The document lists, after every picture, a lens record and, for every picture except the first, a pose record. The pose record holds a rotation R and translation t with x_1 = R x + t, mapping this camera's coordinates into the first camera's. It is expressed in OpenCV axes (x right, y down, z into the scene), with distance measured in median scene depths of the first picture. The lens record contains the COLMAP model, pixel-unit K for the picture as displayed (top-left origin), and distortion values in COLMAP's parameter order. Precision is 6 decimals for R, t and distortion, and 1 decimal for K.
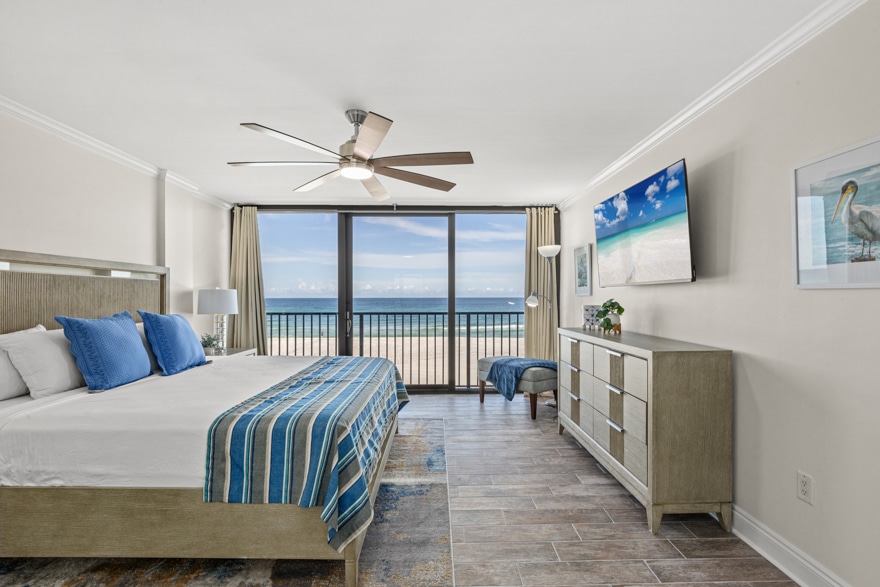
lens RADIAL K [[396.2, 0, 442.0], [0, 396.2, 299.8], [0, 0, 1]] dist [0.000021, -0.000161]
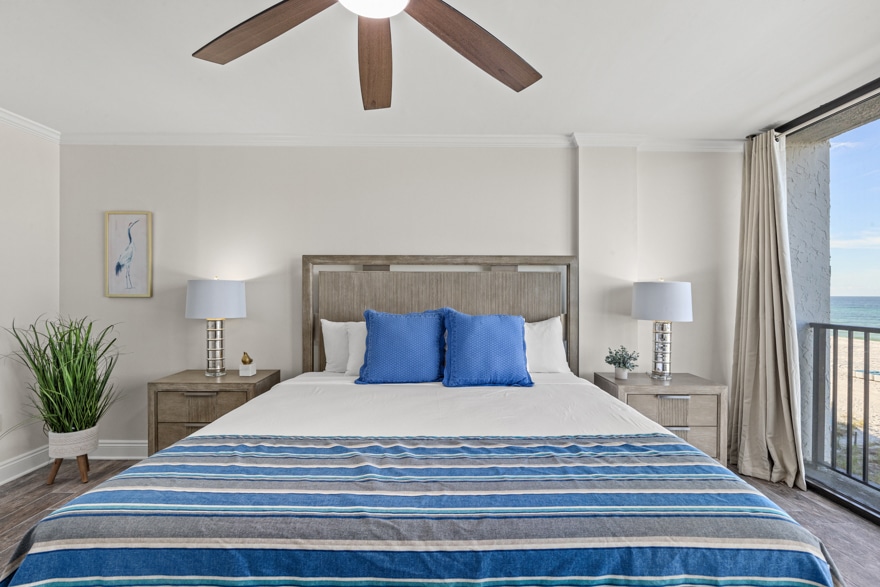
lens RADIAL K [[427.5, 0, 440.3], [0, 427.5, 288.4], [0, 0, 1]] dist [0.001123, -0.000034]
pose [[-0.006474, 0.001173, -0.999978, 0.151757], [-0.011053, 0.999938, 0.001244, -0.013290], [0.999918, 0.011061, -0.006460, 0.675745]]
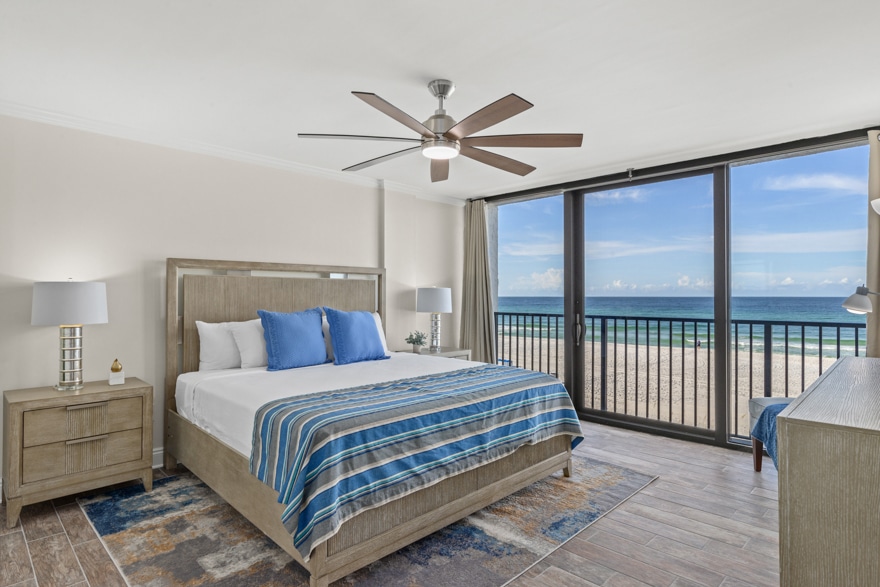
lens RADIAL K [[475.7, 0, 445.0], [0, 475.7, 292.7], [0, 0, 1]] dist [-0.002529, -0.001004]
pose [[0.704942, -0.003082, -0.709258, 0.329758], [-0.006466, 0.999921, -0.010772, -0.001139], [0.709235, 0.012179, 0.704867, 0.176574]]
